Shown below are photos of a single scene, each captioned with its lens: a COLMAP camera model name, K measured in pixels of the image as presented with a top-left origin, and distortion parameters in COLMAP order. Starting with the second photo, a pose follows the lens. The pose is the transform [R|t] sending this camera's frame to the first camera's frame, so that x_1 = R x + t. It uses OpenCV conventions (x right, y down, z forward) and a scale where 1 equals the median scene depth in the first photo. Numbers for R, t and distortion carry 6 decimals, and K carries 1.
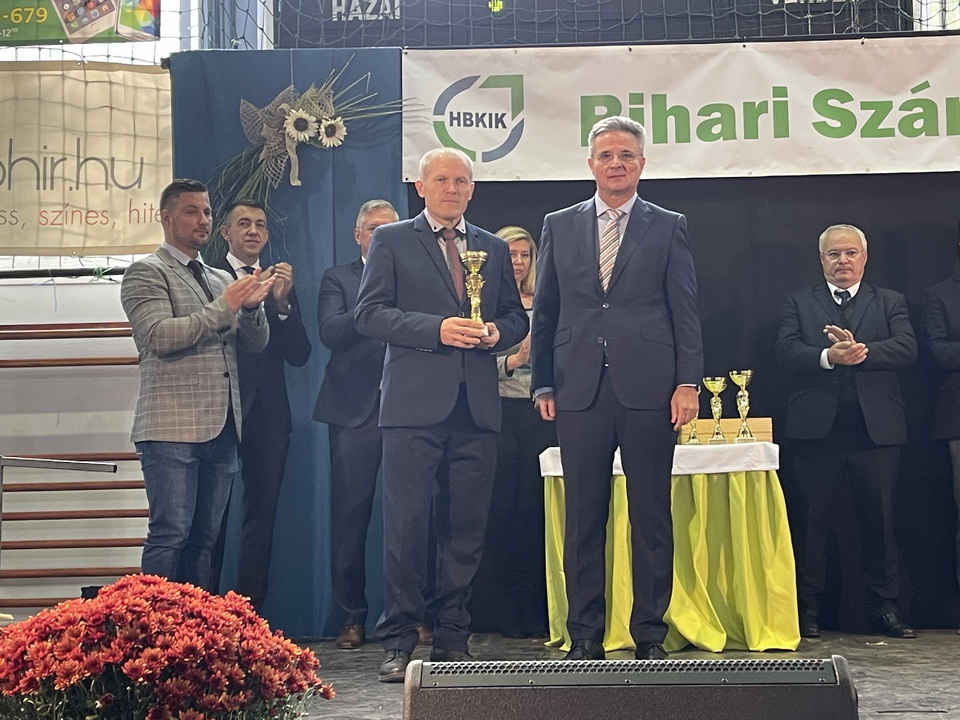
lens RADIAL K [[1690.7, 0, 493.9], [0, 1690.7, 360.4], [0, 0, 1]] dist [0.116794, -0.395150]
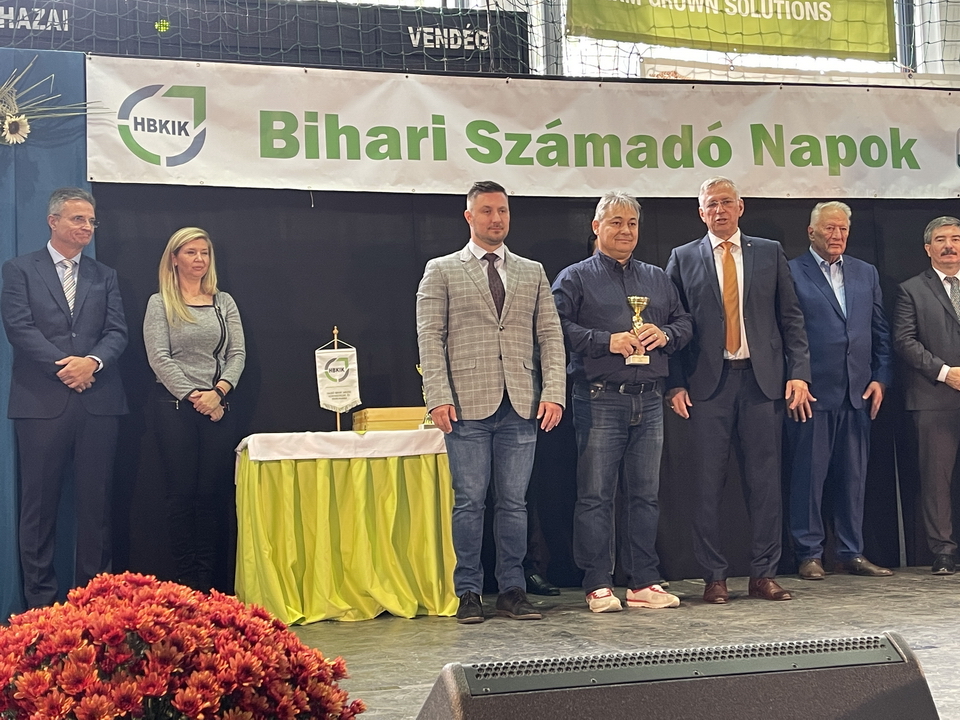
lens RADIAL K [[1371.6, 0, 502.7], [0, 1371.6, 372.8], [0, 0, 1]] dist [0.162603, -0.609502]
pose [[0.948783, 0.005919, 0.315873, -0.080067], [-0.005923, 0.999982, -0.000948, 0.011305], [-0.315873, -0.000971, 0.948801, 0.114282]]
